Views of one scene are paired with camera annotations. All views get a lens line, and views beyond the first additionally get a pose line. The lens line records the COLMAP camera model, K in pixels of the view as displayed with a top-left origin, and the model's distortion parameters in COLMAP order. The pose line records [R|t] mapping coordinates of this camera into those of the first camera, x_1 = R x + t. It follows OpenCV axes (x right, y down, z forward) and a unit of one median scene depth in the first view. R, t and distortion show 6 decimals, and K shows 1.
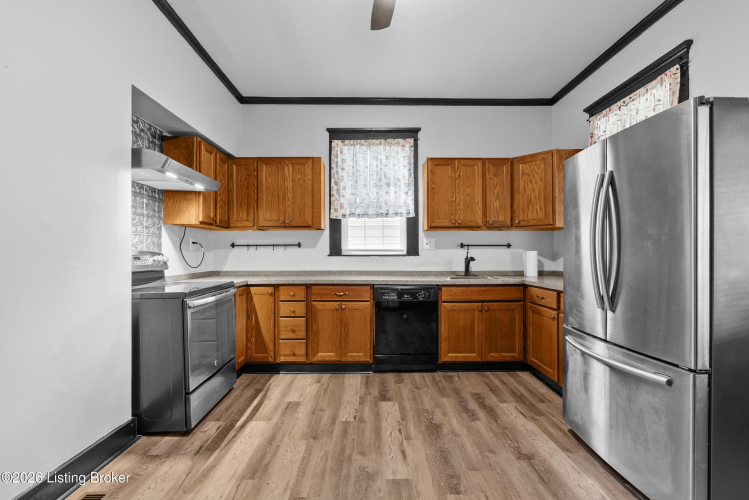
lens RADIAL K [[333.7, 0, 373.9], [0, 333.7, 254.1], [0, 0, 1]] dist [-0.004788, 0.000530]
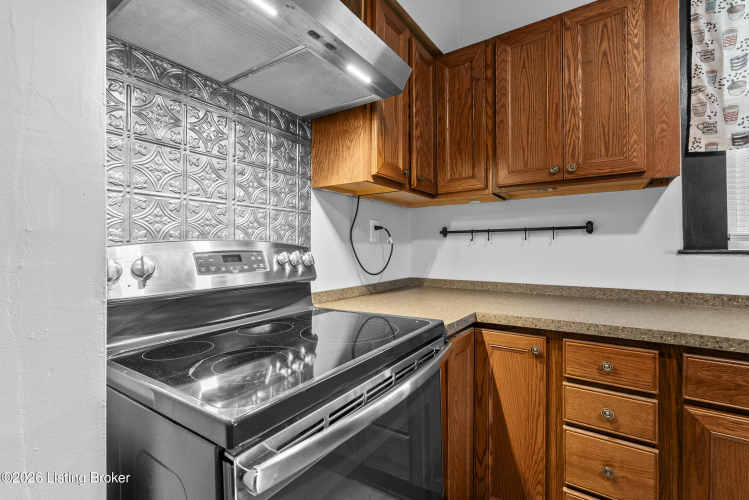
lens RADIAL K [[337.3, 0, 372.8], [0, 337.3, 246.6], [0, 0, 1]] dist [-0.008062, 0.000564]
pose [[0.815794, -0.001511, -0.578340, -0.240163], [-0.001054, 0.999991, -0.004098, -0.000408], [0.578341, 0.003953, 0.815785, 0.580812]]
